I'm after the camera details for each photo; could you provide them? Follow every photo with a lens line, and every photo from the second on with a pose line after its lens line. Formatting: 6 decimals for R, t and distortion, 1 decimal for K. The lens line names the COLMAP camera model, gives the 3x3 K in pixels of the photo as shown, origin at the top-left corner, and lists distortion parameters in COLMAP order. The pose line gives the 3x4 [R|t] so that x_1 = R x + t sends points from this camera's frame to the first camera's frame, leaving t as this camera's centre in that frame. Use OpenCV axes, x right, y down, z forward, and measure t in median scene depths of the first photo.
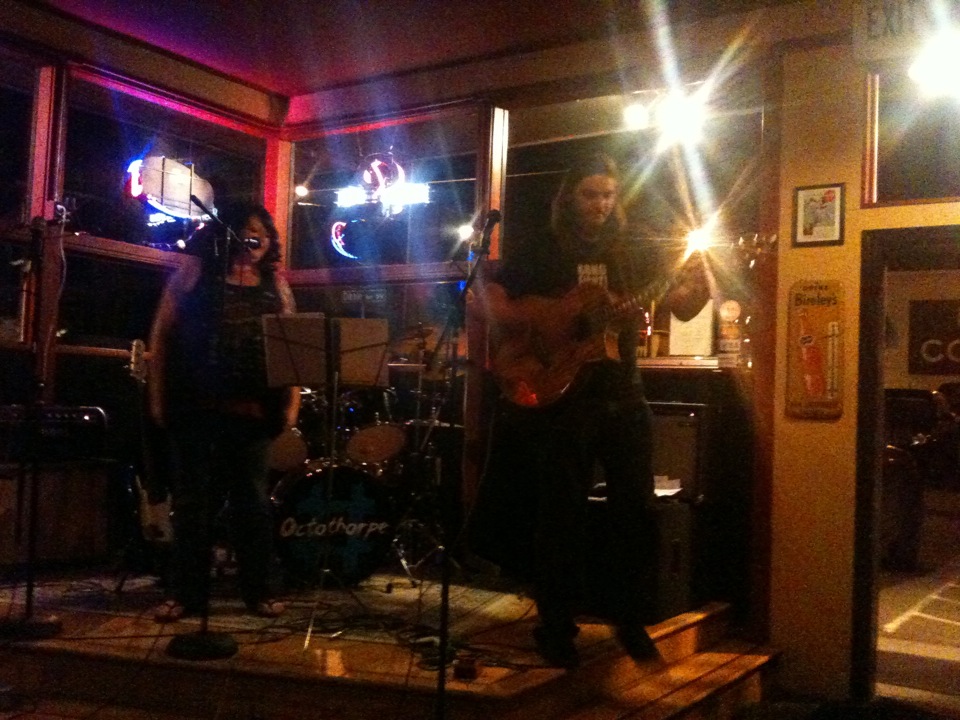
lens RADIAL K [[1029.2, 0, 483.7], [0, 1029.2, 363.5], [0, 0, 1]] dist [0.187906, -0.517180]
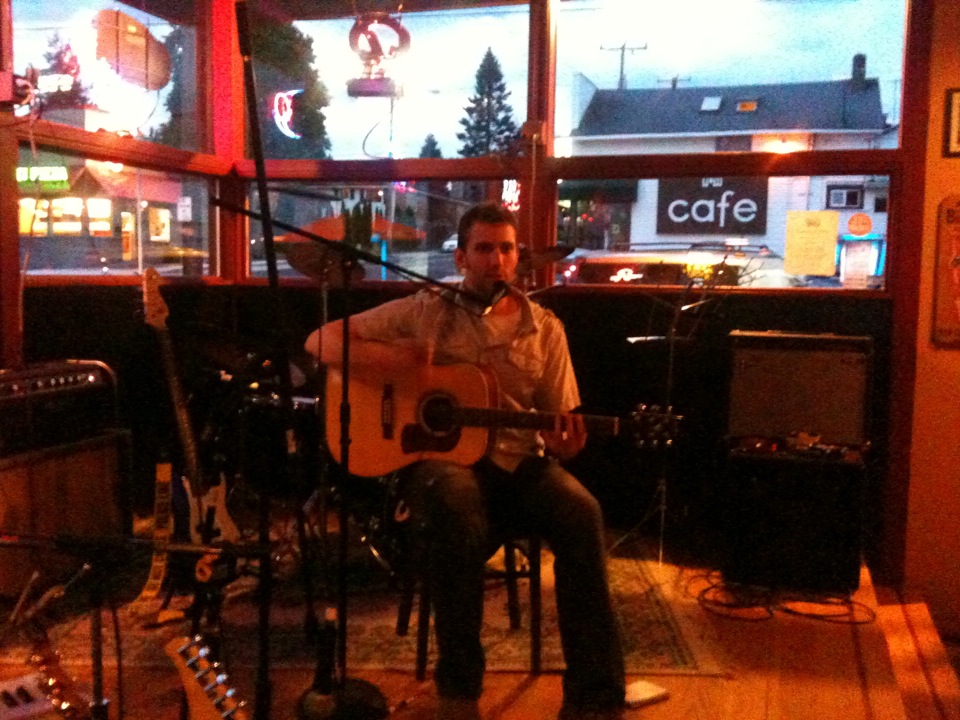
lens RADIAL K [[1063.0, 0, 492.7], [0, 1063.0, 329.6], [0, 0, 1]] dist [0.041860, 0.012061]
pose [[0.956385, -0.036823, 0.289780, -0.342567], [0.005270, 0.994036, 0.108921, -0.065629], [-0.292063, -0.102644, 0.950875, 0.219519]]
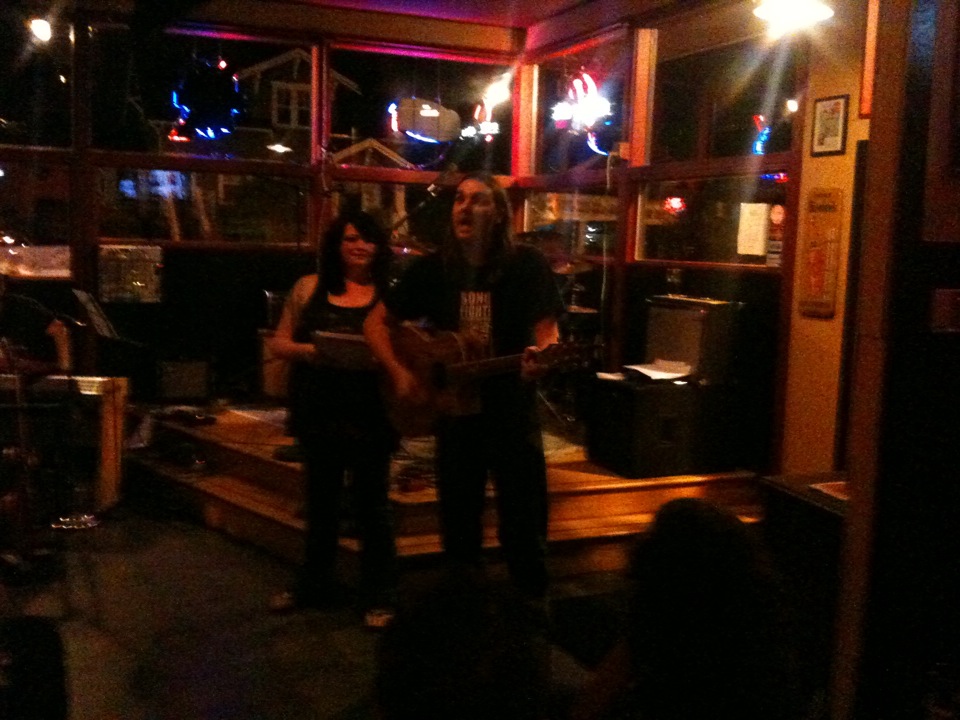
lens RADIAL K [[1029.2, 0, 483.7], [0, 1029.2, 363.5], [0, 0, 1]] dist [0.187906, -0.517180]
pose [[0.840722, 0.054995, -0.538667, 0.598671], [0.027372, 0.989240, 0.143717, -0.064197], [0.540774, -0.135571, 0.830171, -0.103479]]
